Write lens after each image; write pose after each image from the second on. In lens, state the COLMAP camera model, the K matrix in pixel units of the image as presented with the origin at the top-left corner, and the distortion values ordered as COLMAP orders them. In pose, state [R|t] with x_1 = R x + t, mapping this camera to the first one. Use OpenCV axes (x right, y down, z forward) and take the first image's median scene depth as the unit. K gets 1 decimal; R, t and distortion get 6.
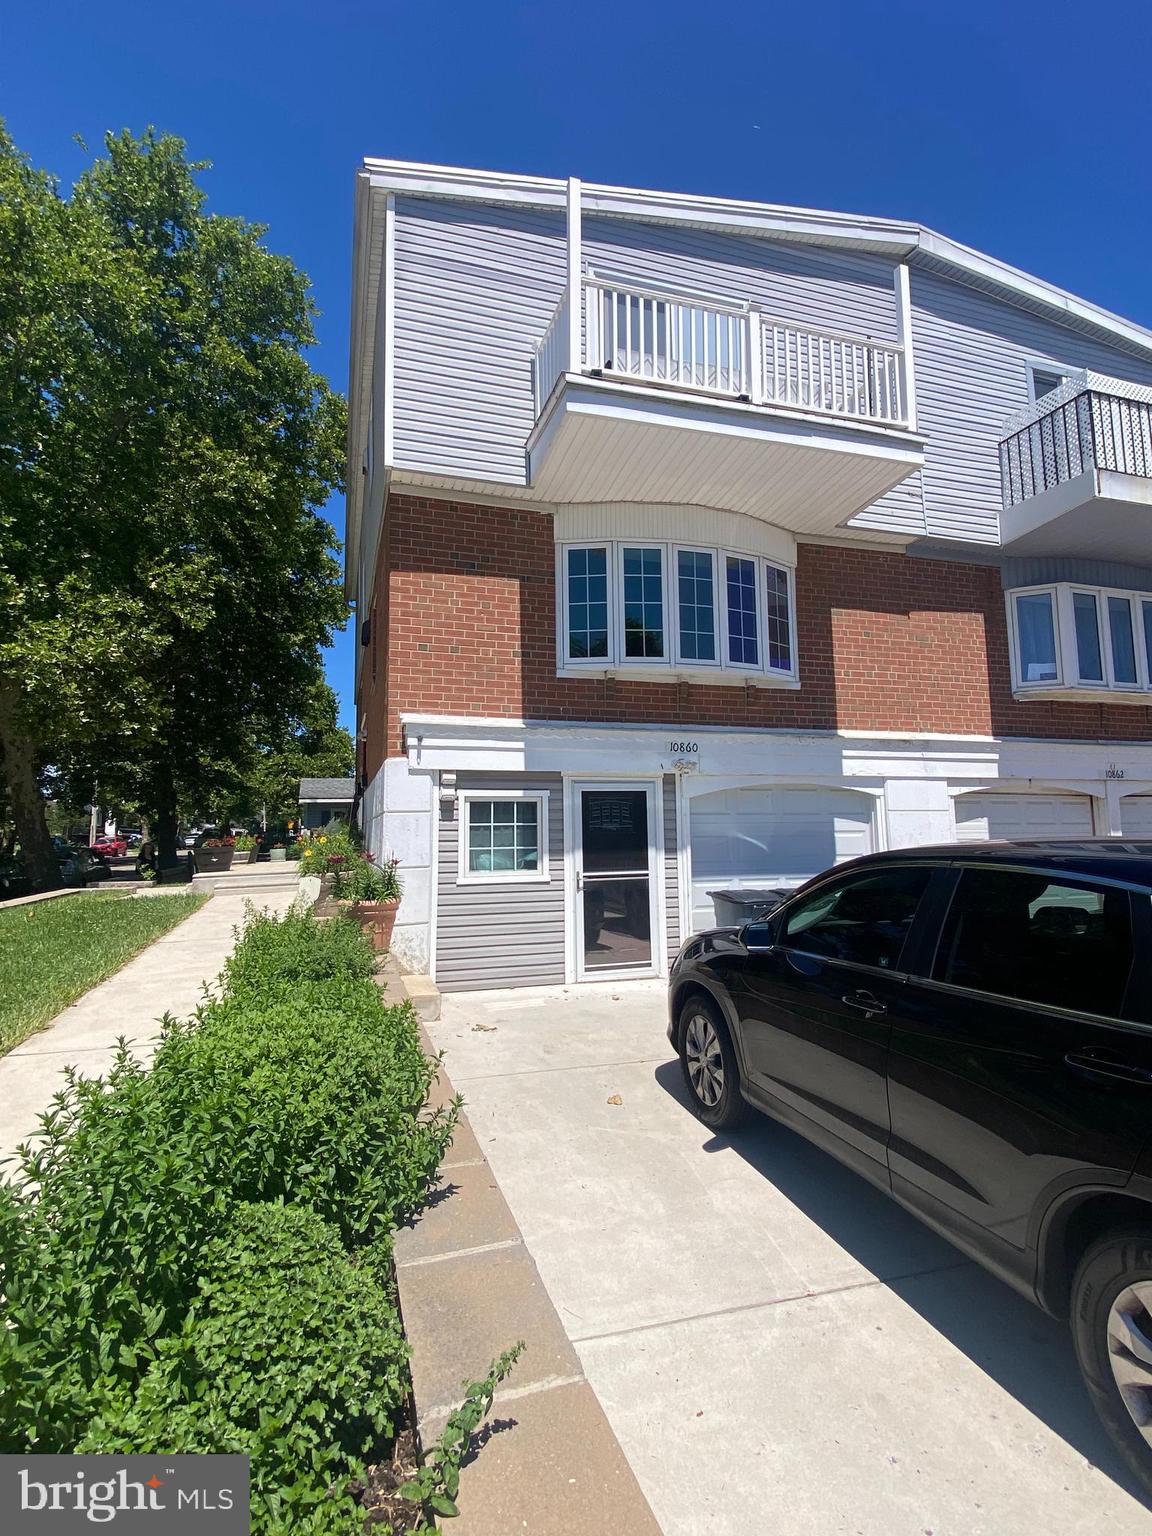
lens RADIAL K [[744.8, 0, 577.0], [0, 744.8, 765.1], [0, 0, 1]] dist [-0.019848, -0.003860]
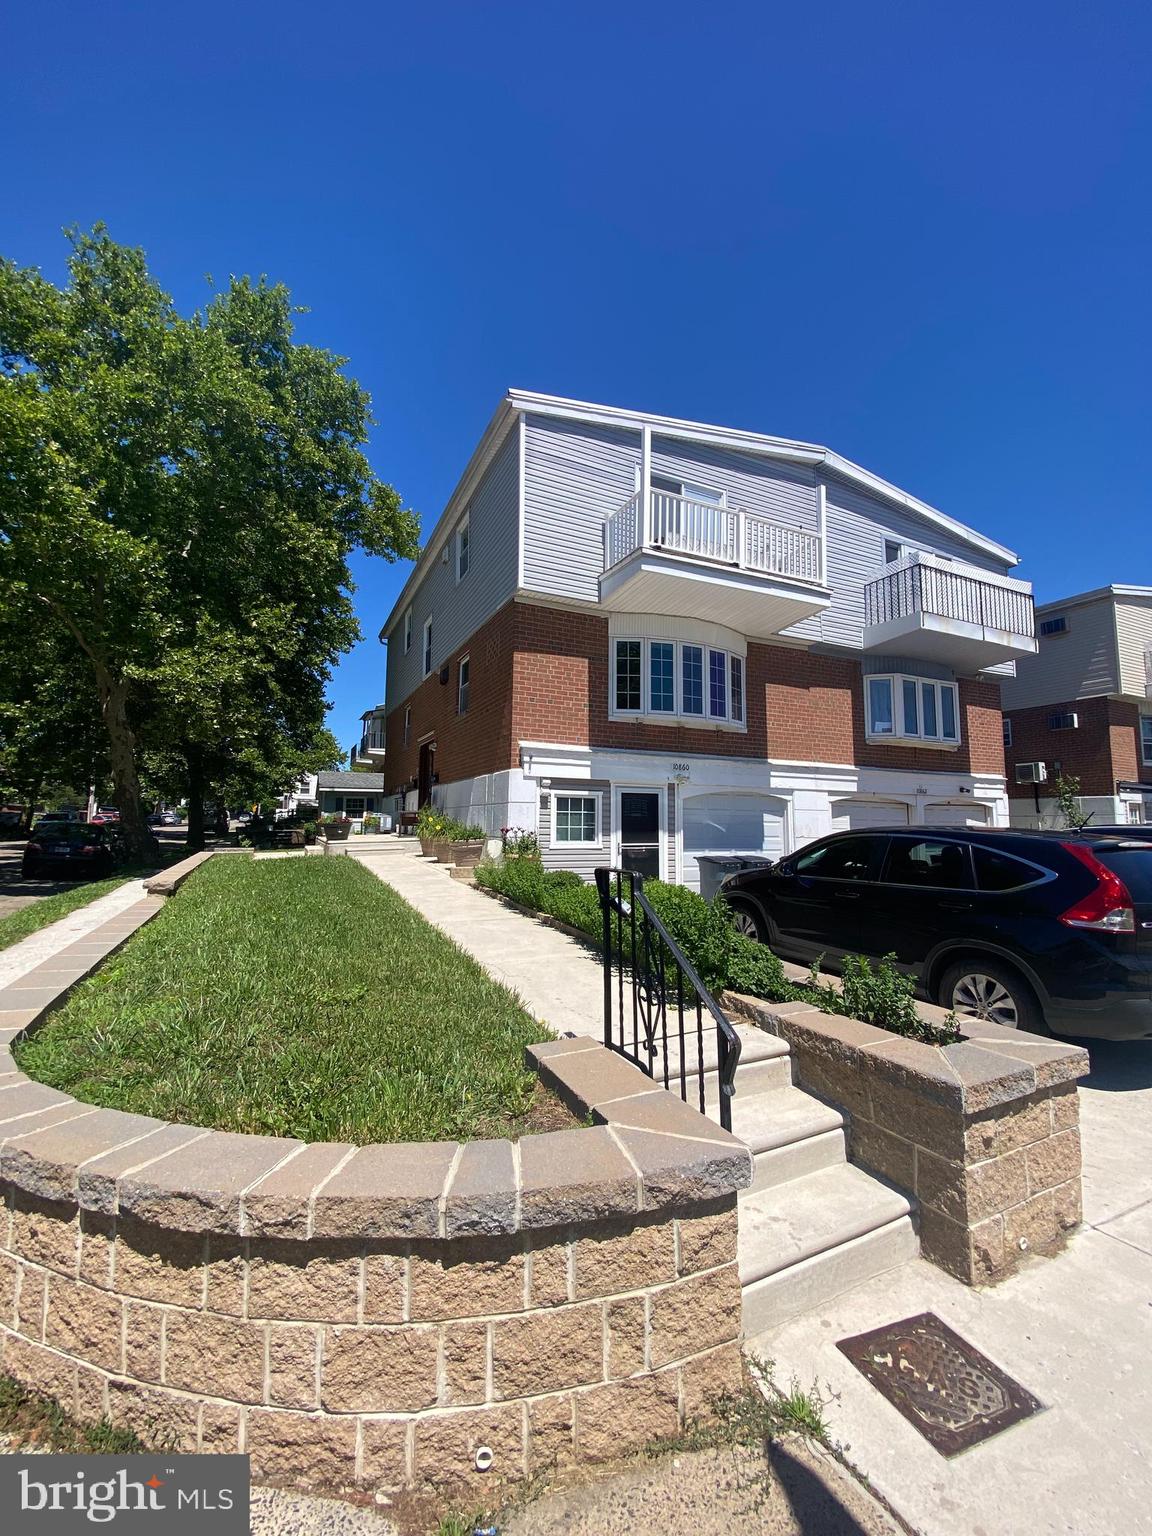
lens RADIAL K [[610.3, 0, 575.3], [0, 610.3, 762.7], [0, 0, 1]] dist [-0.014910, -0.006475]
pose [[0.990123, 0.036604, 0.135339, -0.261165], [-0.036014, 0.999328, -0.006805, -0.016443], [-0.135497, 0.001863, 0.990776, -0.277581]]
